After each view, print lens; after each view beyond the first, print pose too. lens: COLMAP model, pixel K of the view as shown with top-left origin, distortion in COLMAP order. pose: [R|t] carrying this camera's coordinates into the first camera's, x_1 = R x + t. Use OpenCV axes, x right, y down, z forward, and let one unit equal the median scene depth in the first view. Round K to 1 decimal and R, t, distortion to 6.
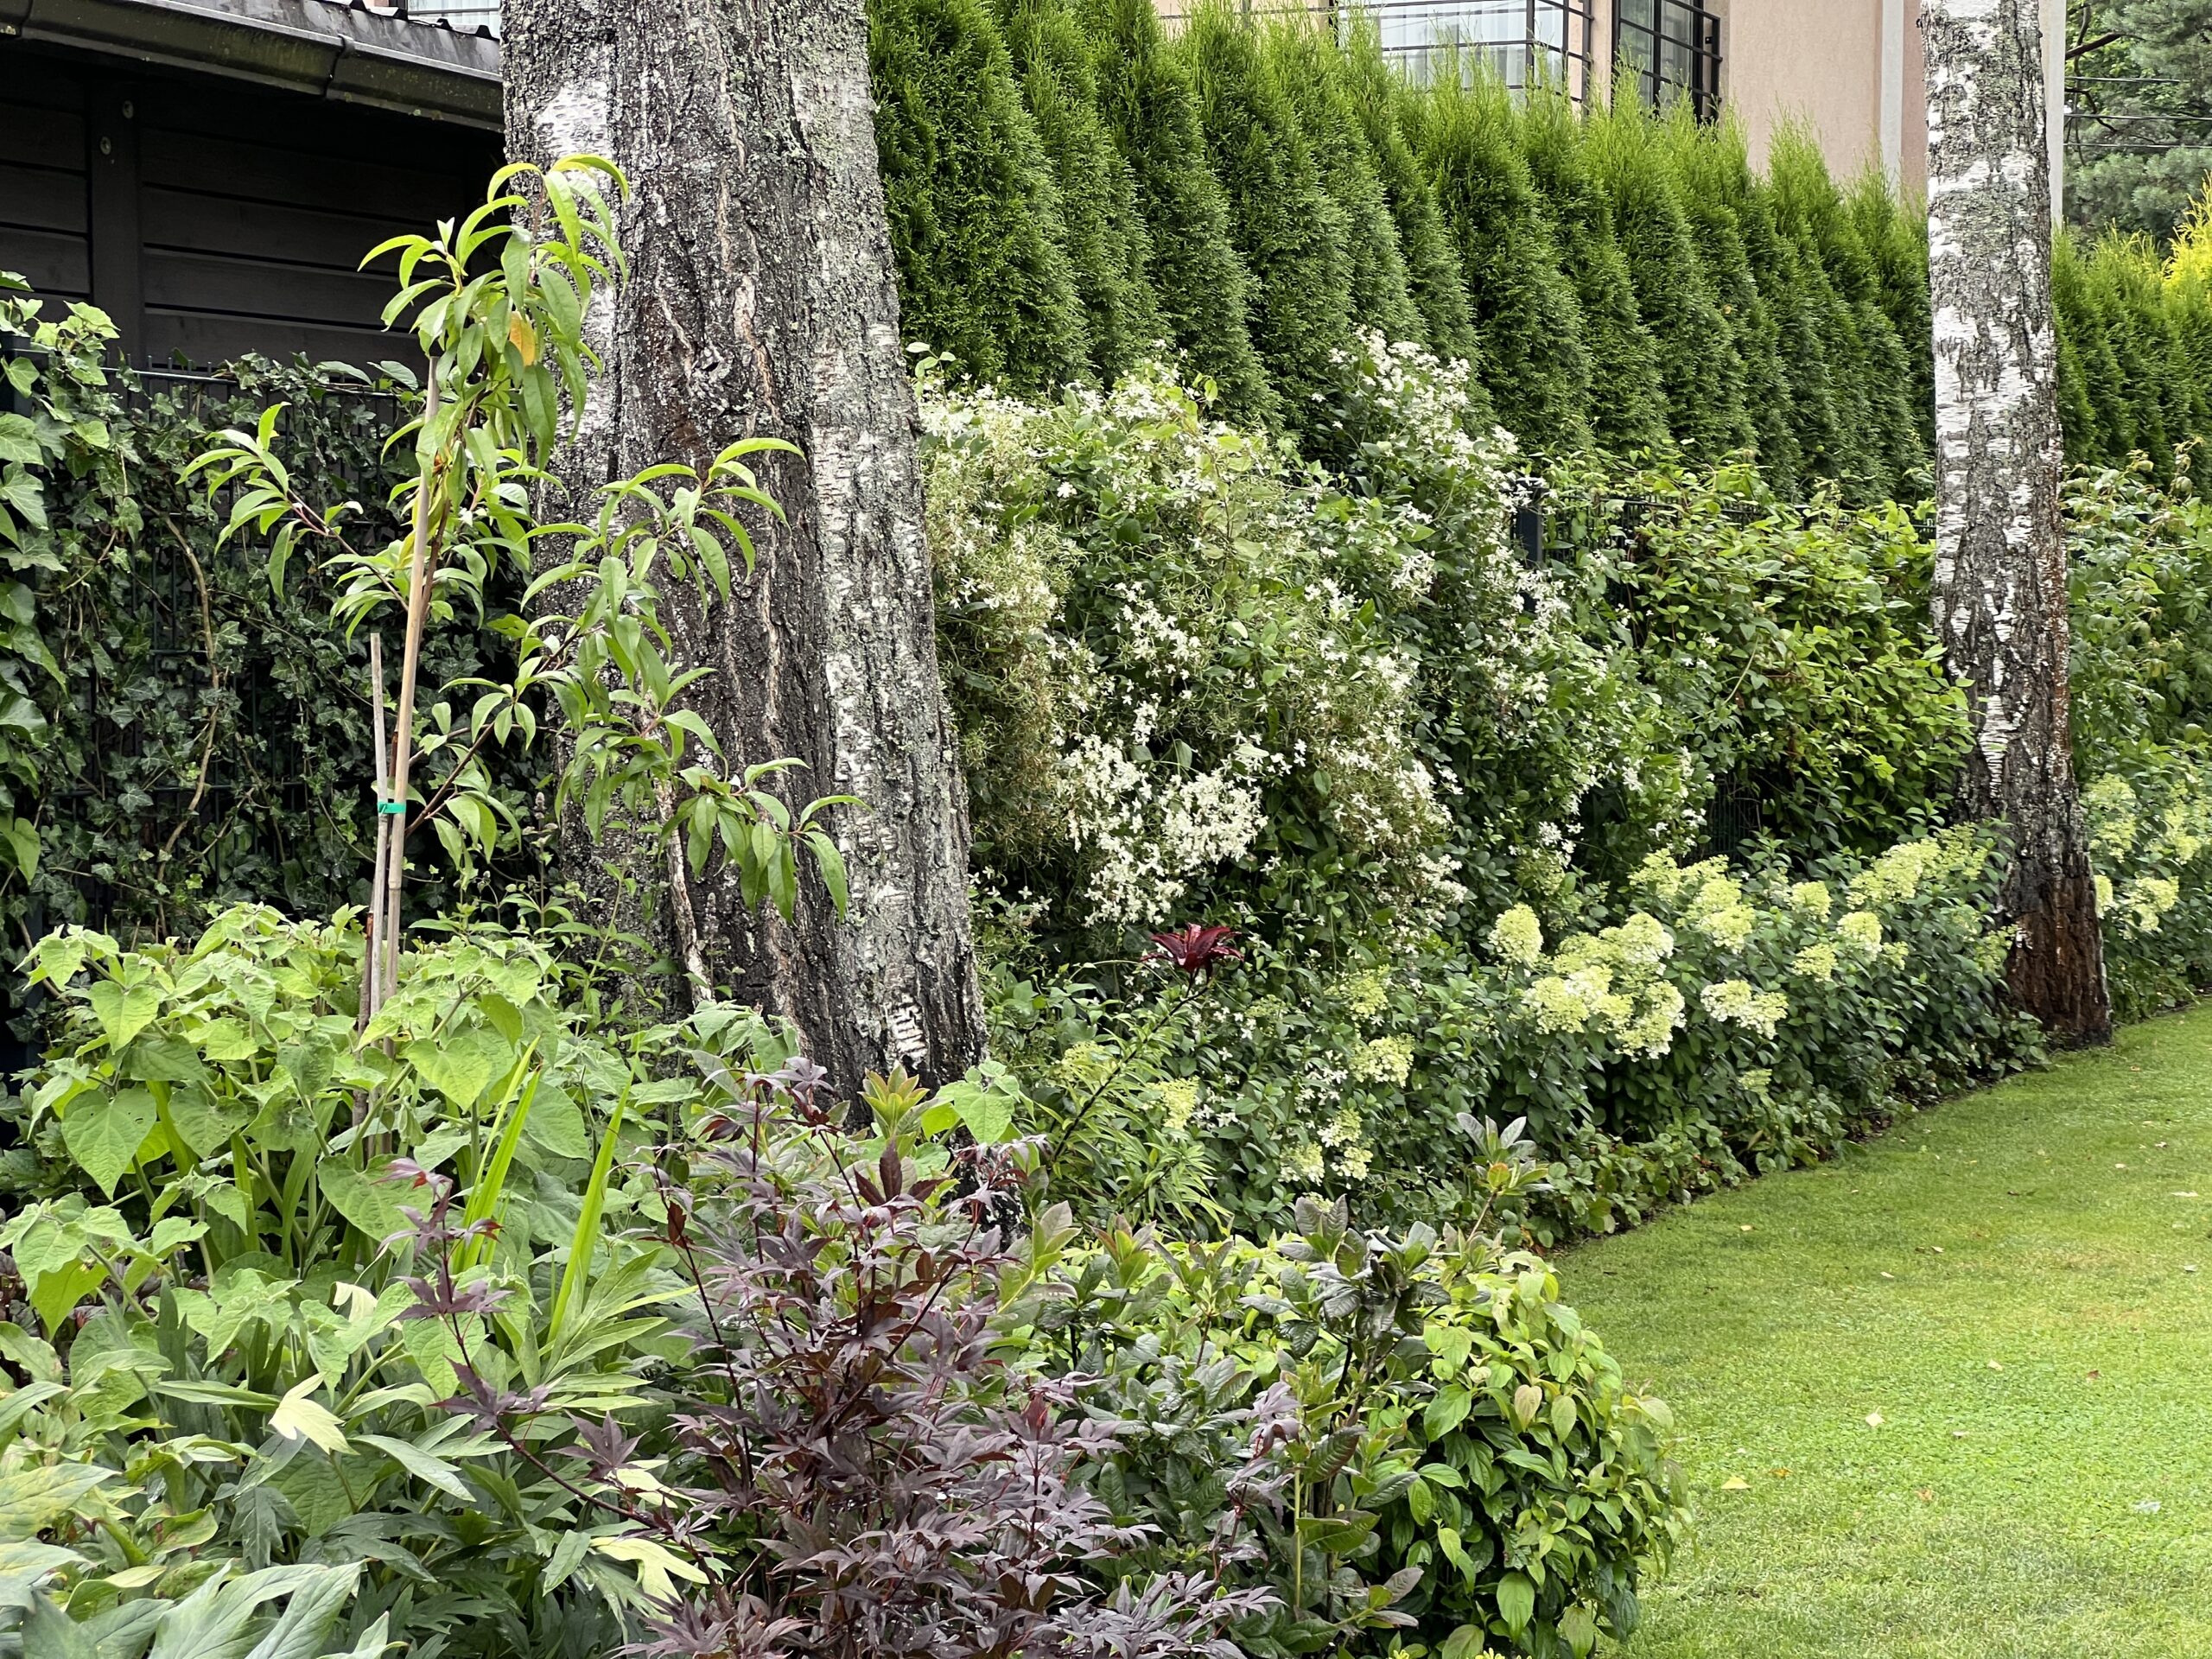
lens RADIAL K [[5092.9, 0, 1103.1], [0, 5092.9, 829.8], [0, 0, 1]] dist [0.136449, 0.000000]
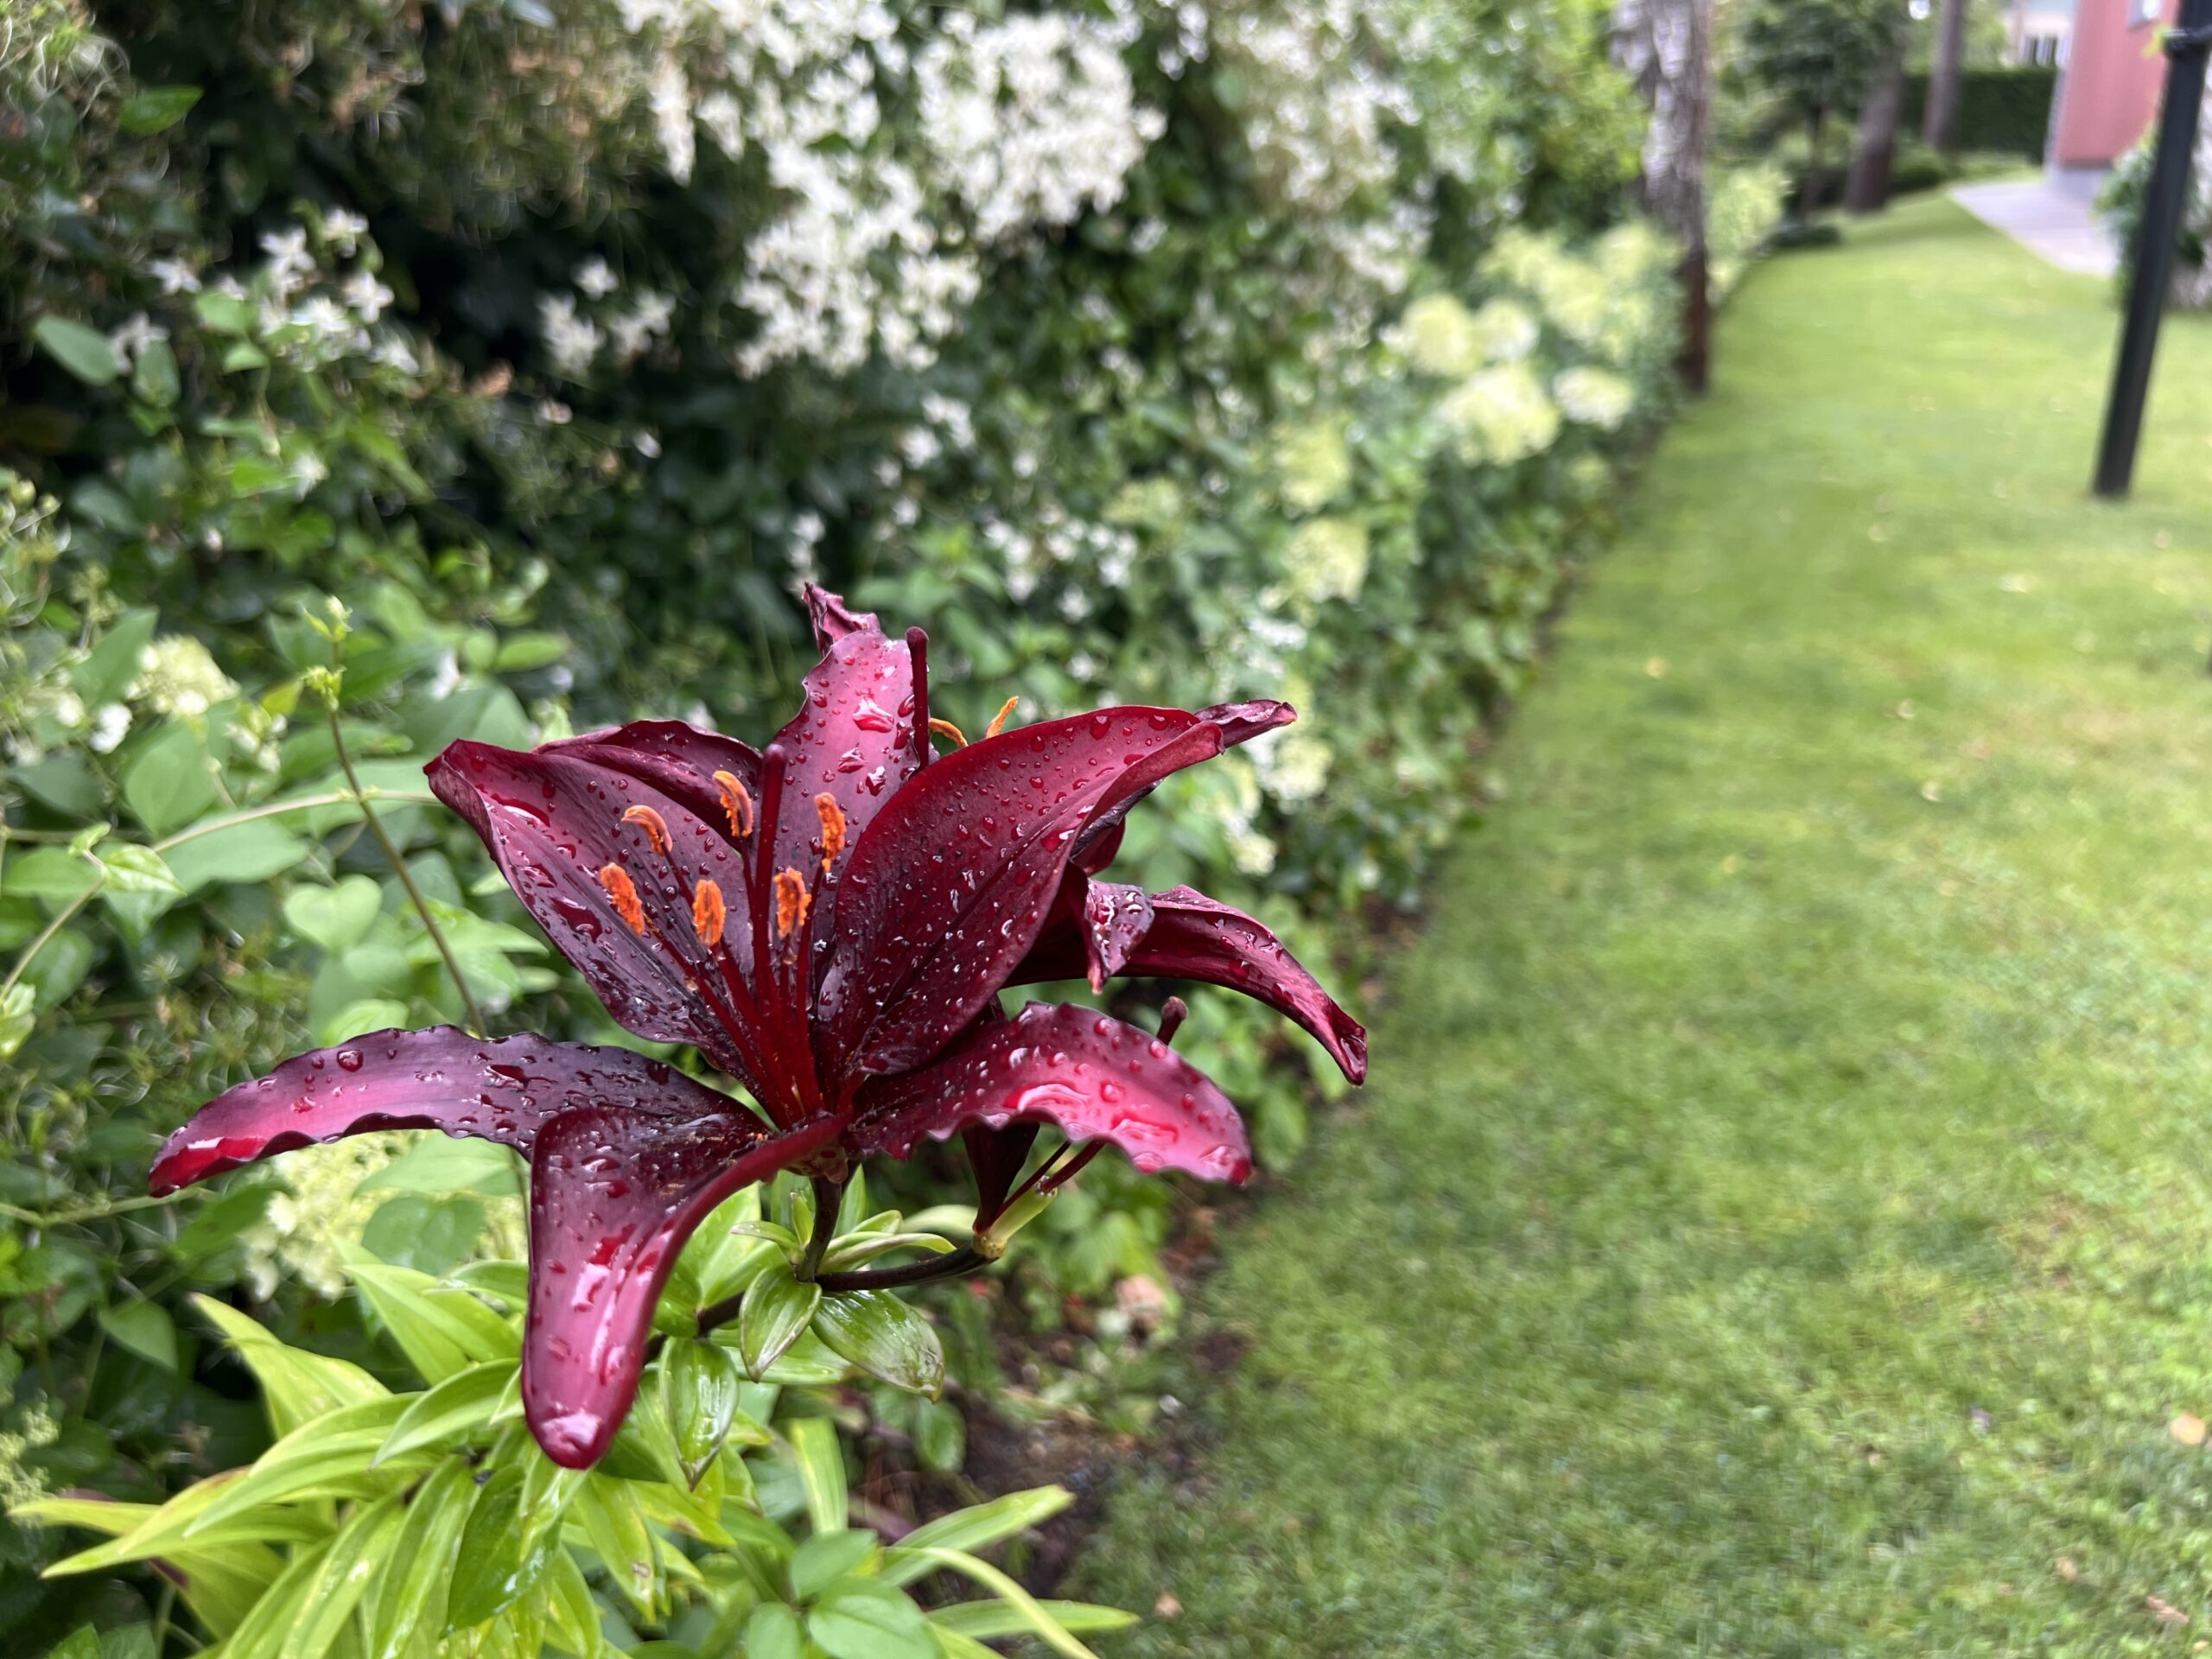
lens RADIAL K [[1687.6, 0, 1107.3], [0, 1687.6, 823.7], [0, 0, 1]] dist [0.043852, -0.039615]
pose [[0.999185, -0.018152, 0.036066, 0.016491], [0.005686, 0.947606, 0.319390, 0.007384], [-0.039974, -0.318924, 0.946937, 0.667172]]
